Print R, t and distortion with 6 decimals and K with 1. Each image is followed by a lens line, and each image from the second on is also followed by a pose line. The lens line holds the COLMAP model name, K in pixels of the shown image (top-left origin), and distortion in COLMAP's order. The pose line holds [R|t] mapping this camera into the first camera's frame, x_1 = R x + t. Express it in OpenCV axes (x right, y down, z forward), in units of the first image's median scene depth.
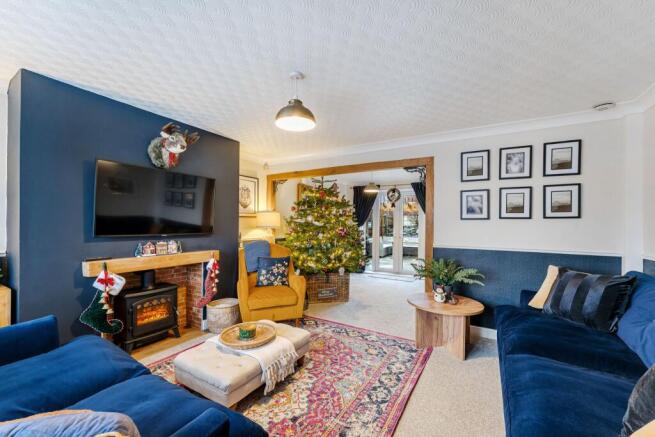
lens RADIAL K [[270.2, 0, 329.7], [0, 270.2, 221.2], [0, 0, 1]] dist [-0.003898, 0.000137]
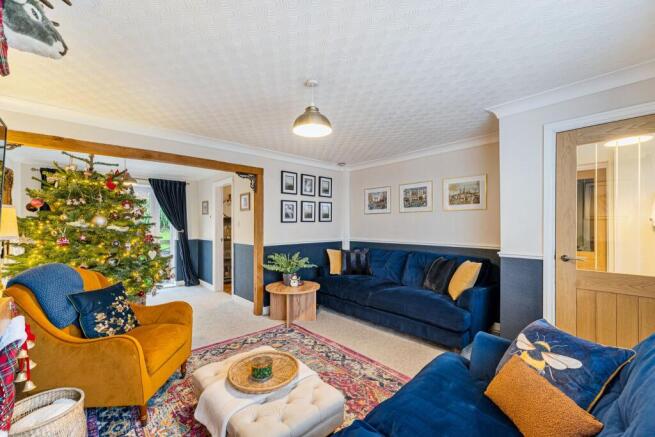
lens RADIAL K [[270.2, 0, 331.2], [0, 270.2, 221.2], [0, 0, 1]] dist [-0.003898, 0.000137]
pose [[0.287236, 0.001372, 0.957859, -0.716679], [0.000639, 0.999998, -0.001624, -0.010177], [-0.957860, 0.001079, 0.287235, 0.422219]]
